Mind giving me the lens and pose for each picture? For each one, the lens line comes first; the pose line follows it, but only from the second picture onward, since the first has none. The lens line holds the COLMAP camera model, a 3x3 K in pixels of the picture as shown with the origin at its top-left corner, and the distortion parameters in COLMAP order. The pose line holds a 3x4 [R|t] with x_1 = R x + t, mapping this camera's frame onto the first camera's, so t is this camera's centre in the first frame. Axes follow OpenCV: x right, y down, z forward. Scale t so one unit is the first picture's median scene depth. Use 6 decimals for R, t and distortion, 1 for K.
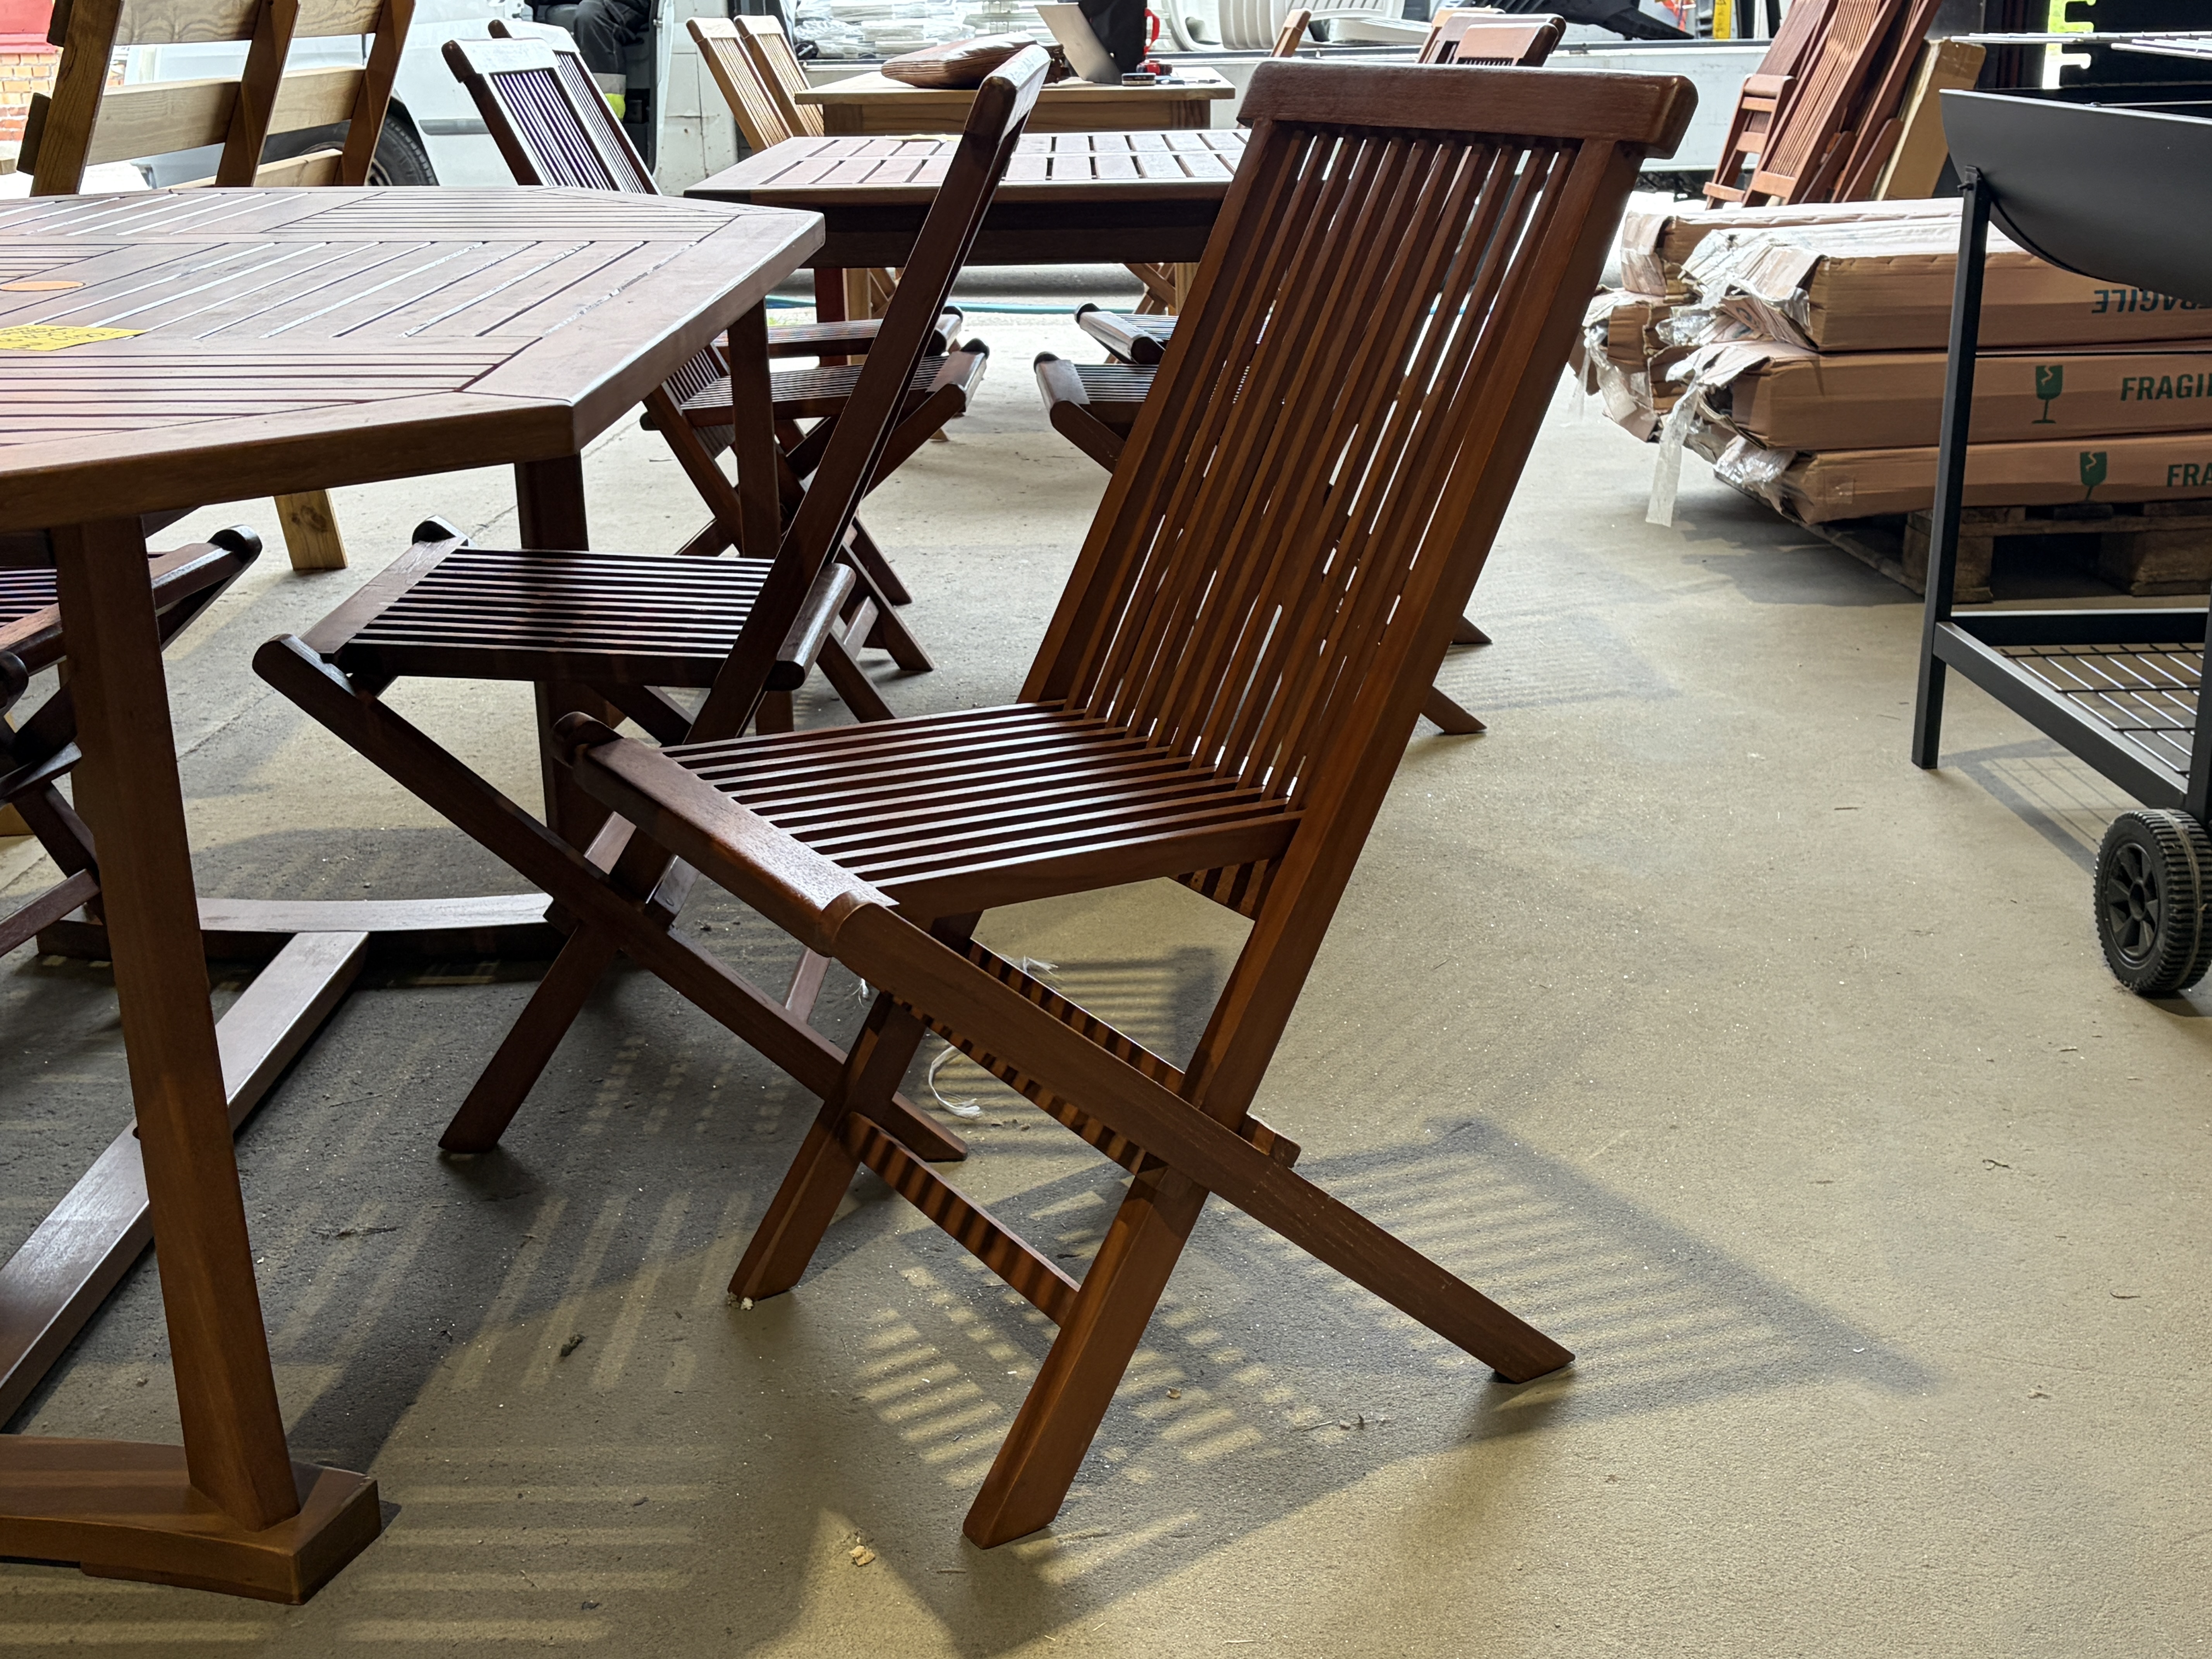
lens RADIAL K [[2570.2, 0, 1106.0], [0, 2570.2, 829.5], [0, 0, 1]] dist [0.139131, -0.322756]
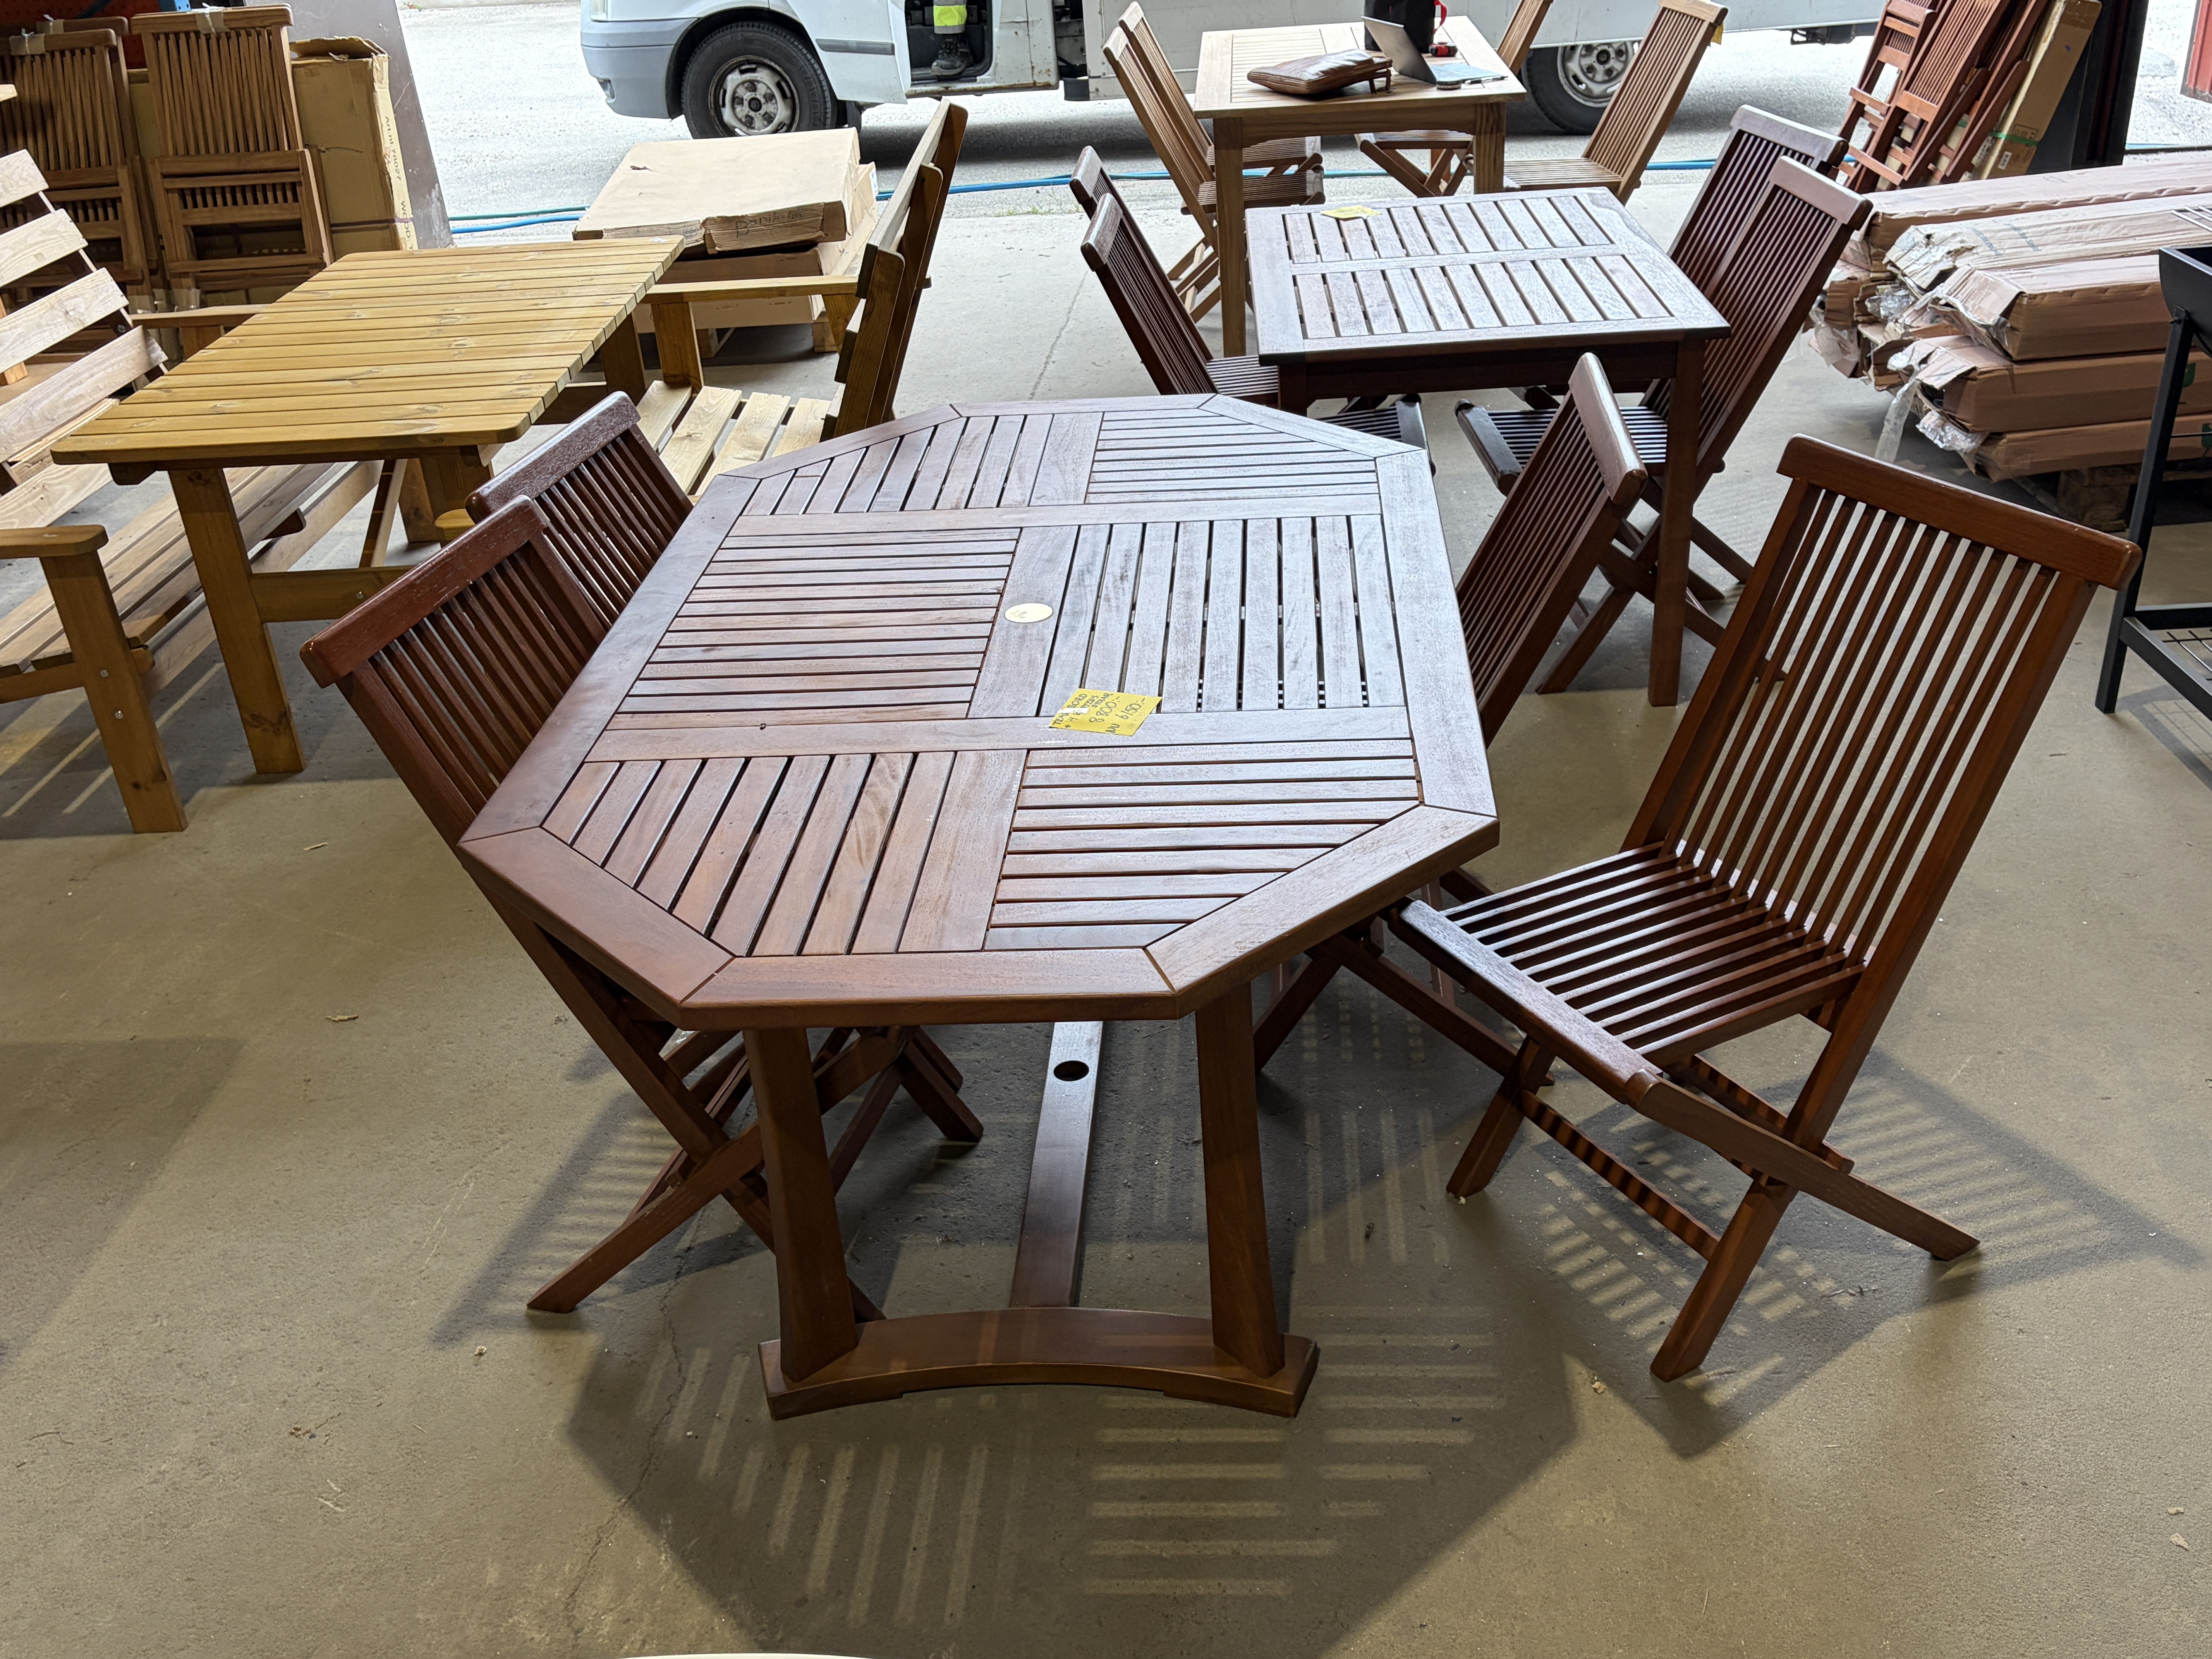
lens RADIAL K [[2007.9, 0, 1122.2], [0, 2007.9, 853.9], [0, 0, 1]] dist [-0.015895, 0.108179]
pose [[0.997955, -0.021159, -0.060316, -0.285364], [0.032581, 0.980220, 0.195210, -0.310760], [0.054992, -0.196776, 0.978905, -0.256428]]
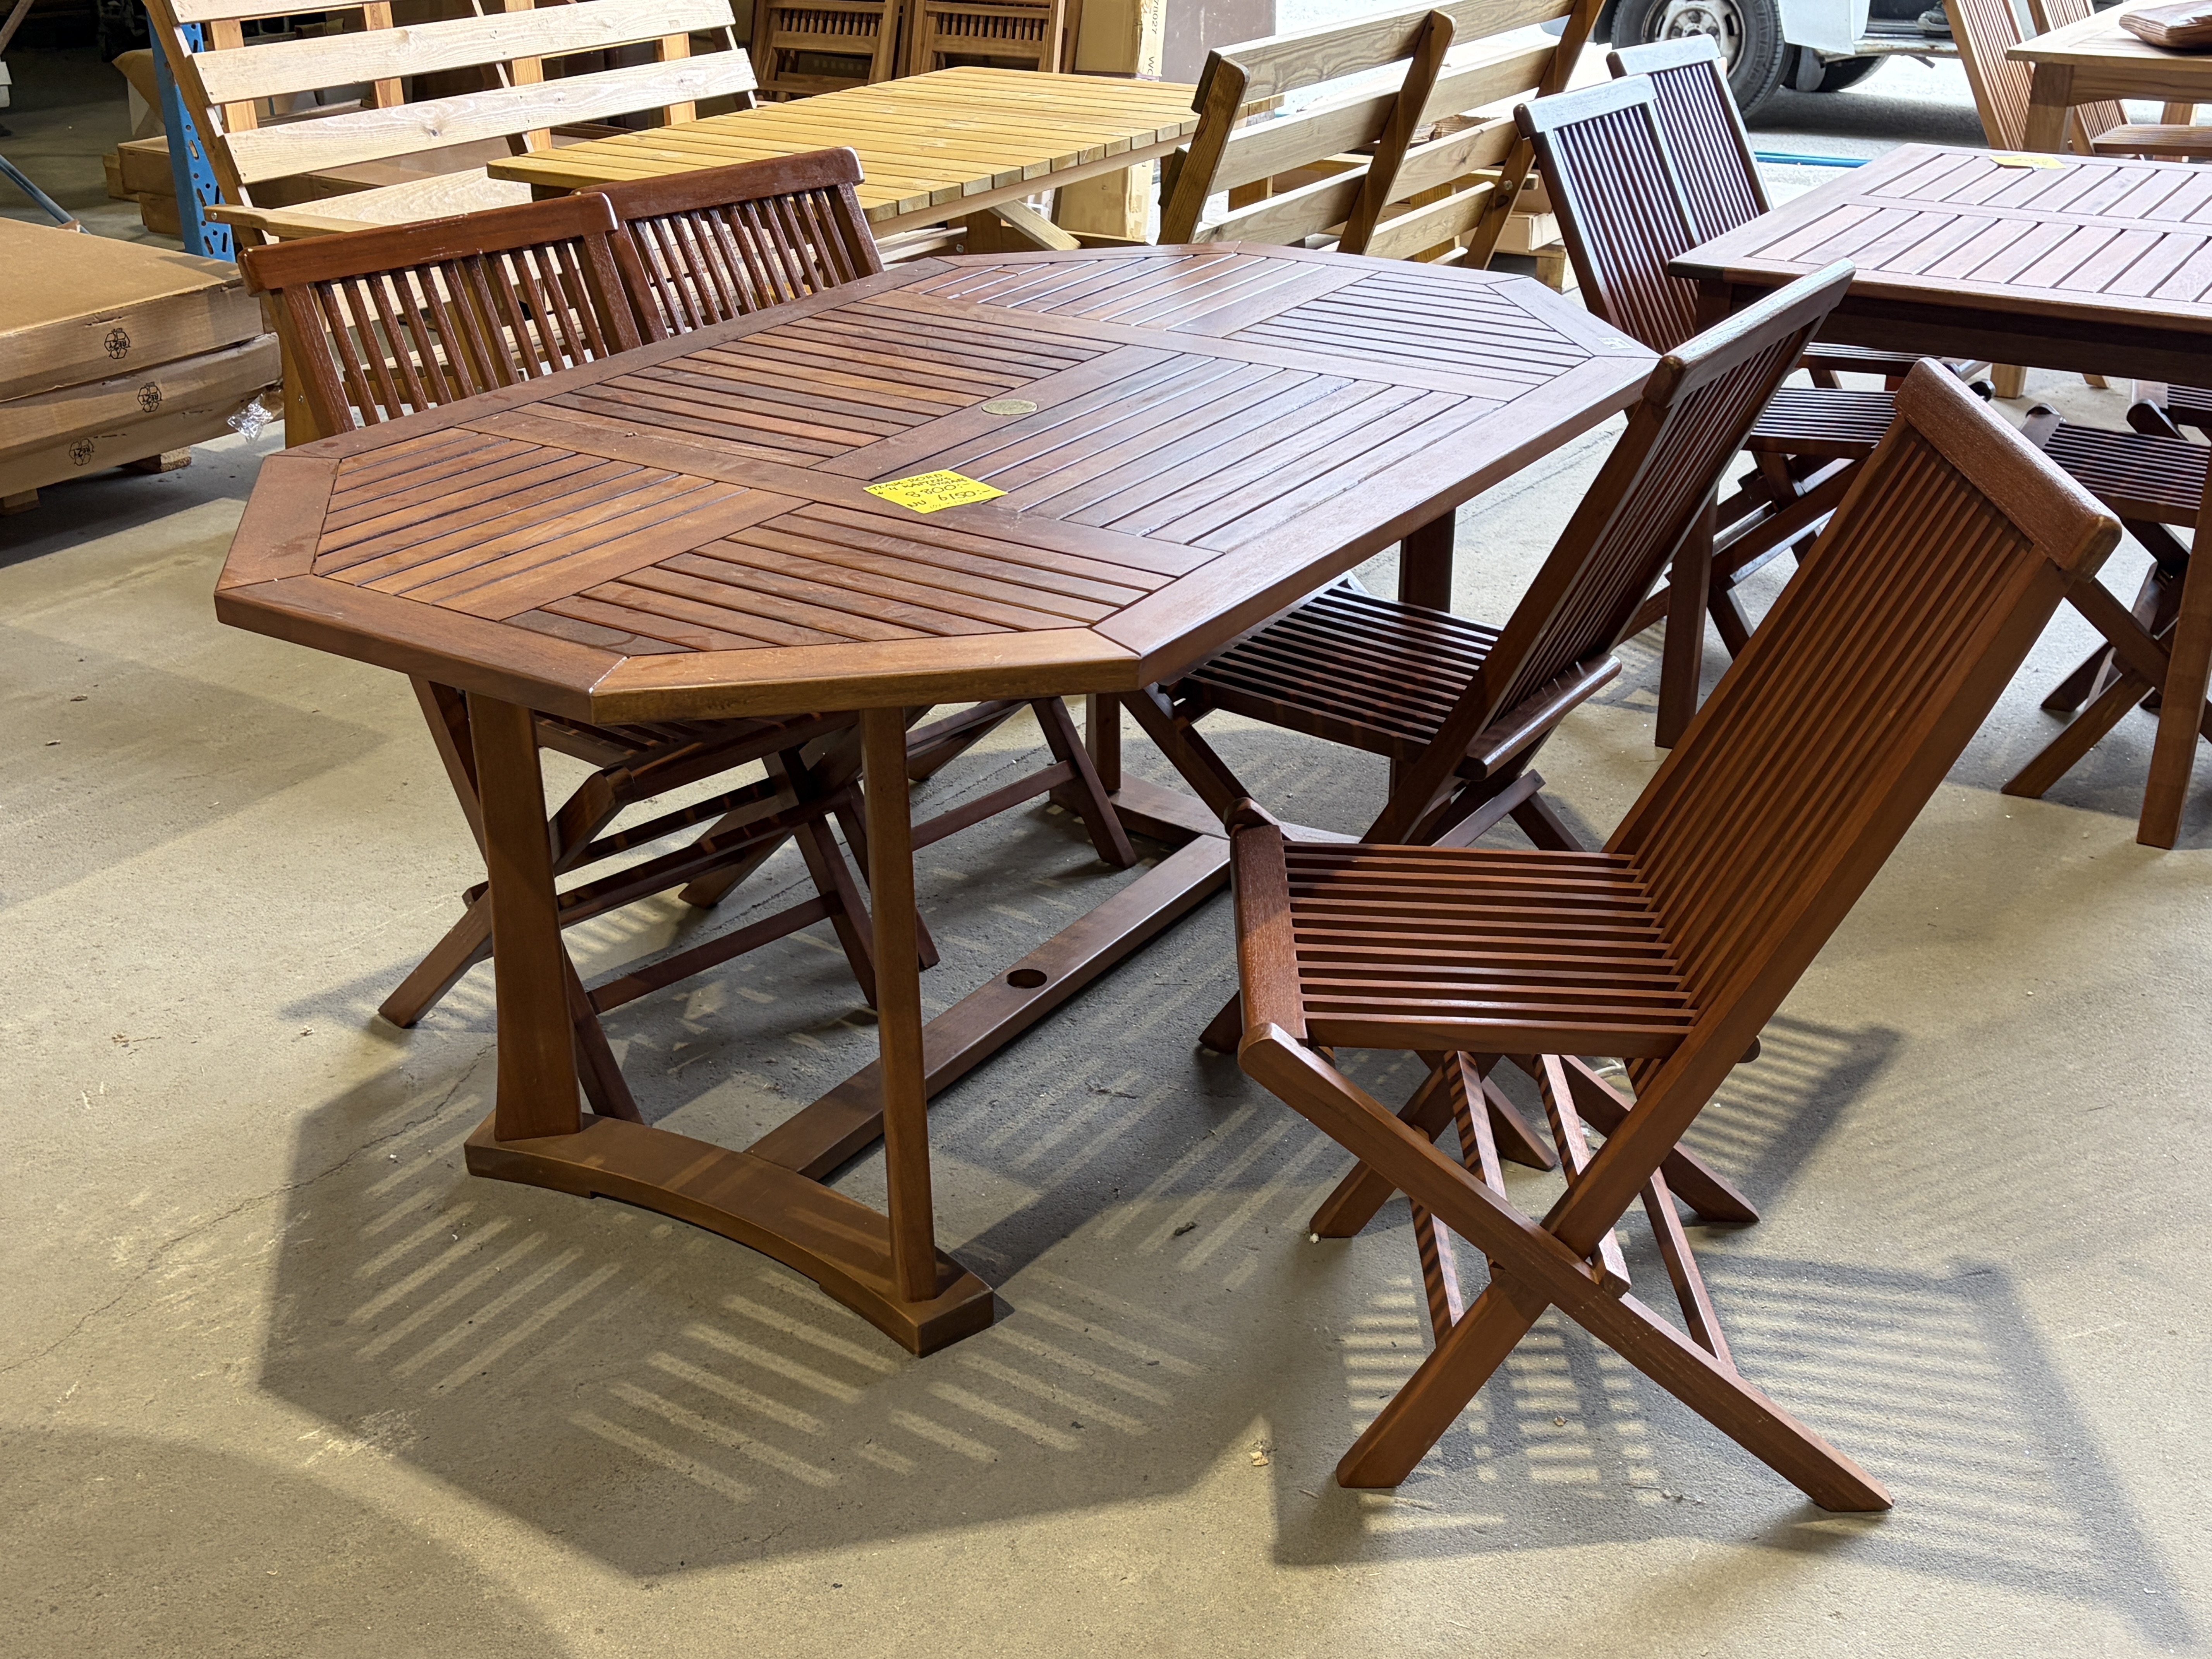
lens RADIAL K [[2419.5, 0, 1107.7], [0, 2419.5, 842.0], [0, 0, 1]] dist [0.151011, -0.377200]
pose [[0.846967, 0.234796, -0.476988, 0.333723], [-0.174787, 0.970295, 0.167264, -0.214783], [0.502092, -0.058296, 0.862847, -0.135000]]
